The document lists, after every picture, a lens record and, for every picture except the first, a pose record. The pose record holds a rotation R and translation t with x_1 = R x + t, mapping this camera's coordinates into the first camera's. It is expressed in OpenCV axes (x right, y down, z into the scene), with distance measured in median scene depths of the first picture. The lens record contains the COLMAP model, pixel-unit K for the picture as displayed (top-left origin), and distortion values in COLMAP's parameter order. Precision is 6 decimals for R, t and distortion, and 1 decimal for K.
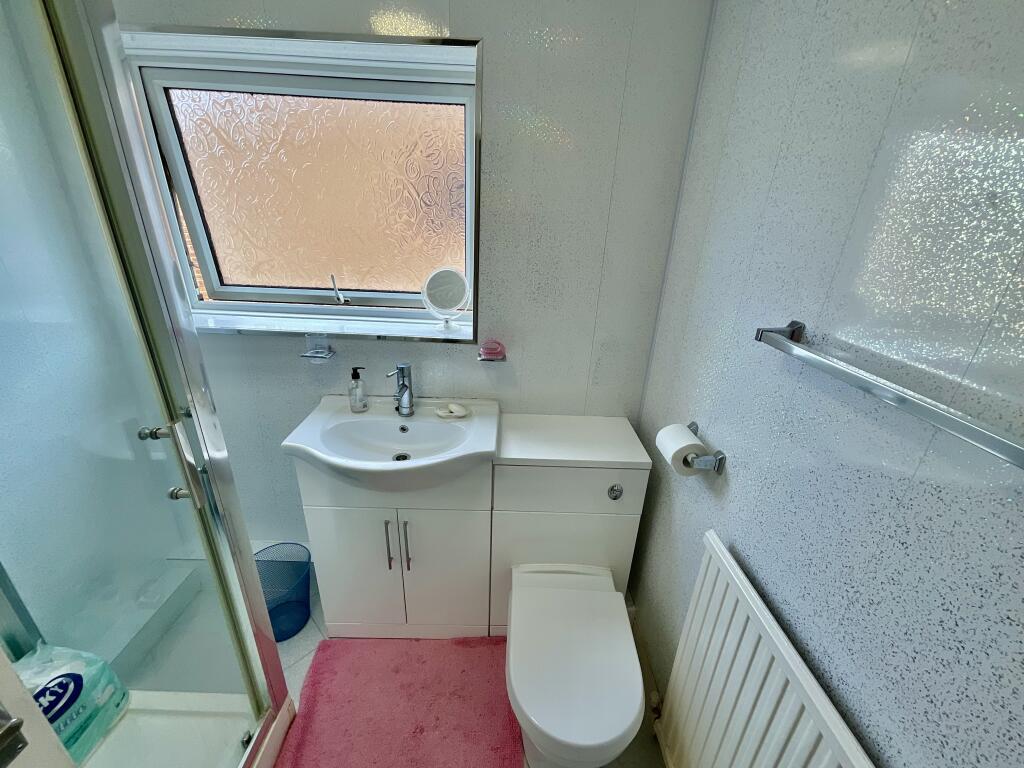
lens RADIAL K [[416.6, 0, 512.0], [0, 416.6, 384.0], [0, 0, 1]] dist [-0.000016, 0.000694]
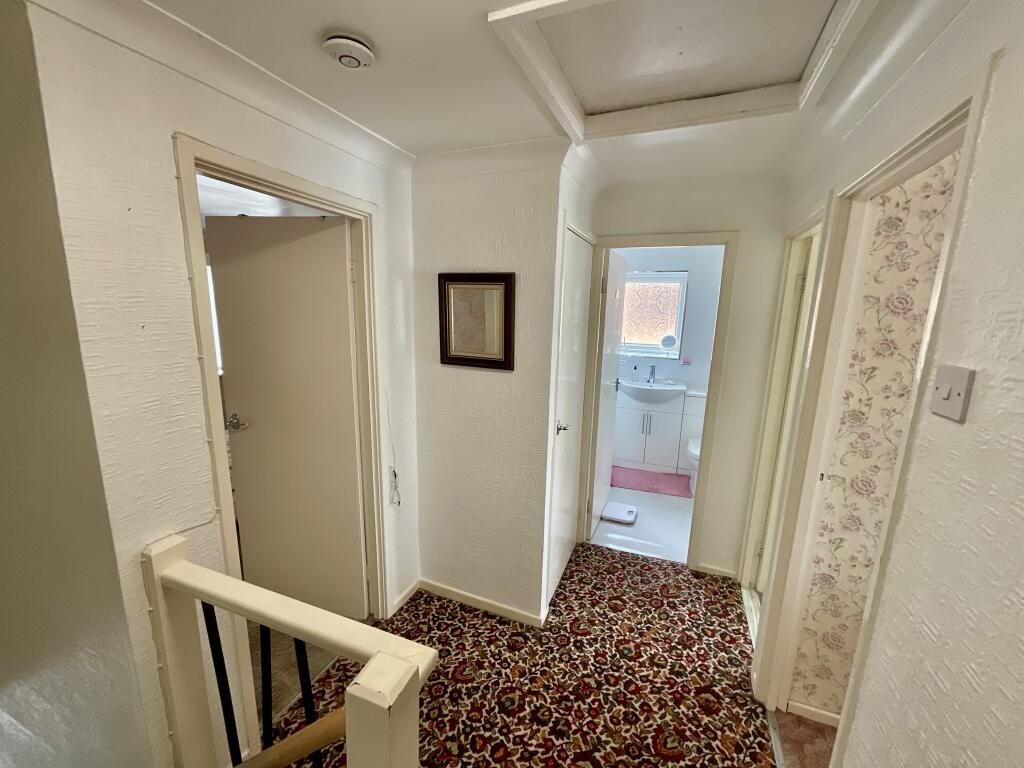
lens RADIAL K [[416.6, 0, 512.0], [0, 416.6, 384.0], [0, 0, 1]] dist [-0.000016, 0.000694]
pose [[0.924726, 0.055013, -0.376637, -0.063293], [-0.133833, 0.973311, -0.186424, 0.764607], [0.356329, 0.222797, 0.907409, -2.002657]]
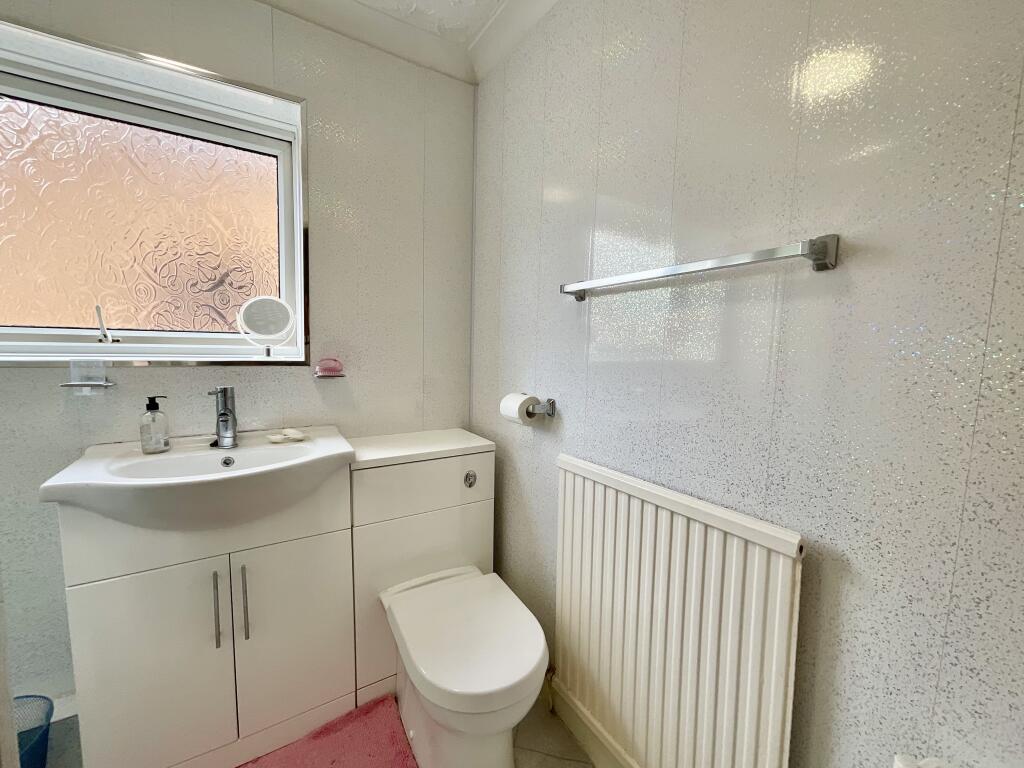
lens RADIAL K [[416.6, 0, 512.0], [0, 416.6, 384.0], [0, 0, 1]] dist [-0.000016, 0.000694]
pose [[0.848812, -0.072672, 0.523676, -0.201724], [0.216859, 0.951206, -0.219499, 0.270767], [-0.482172, 0.299877, 0.823155, -0.027292]]
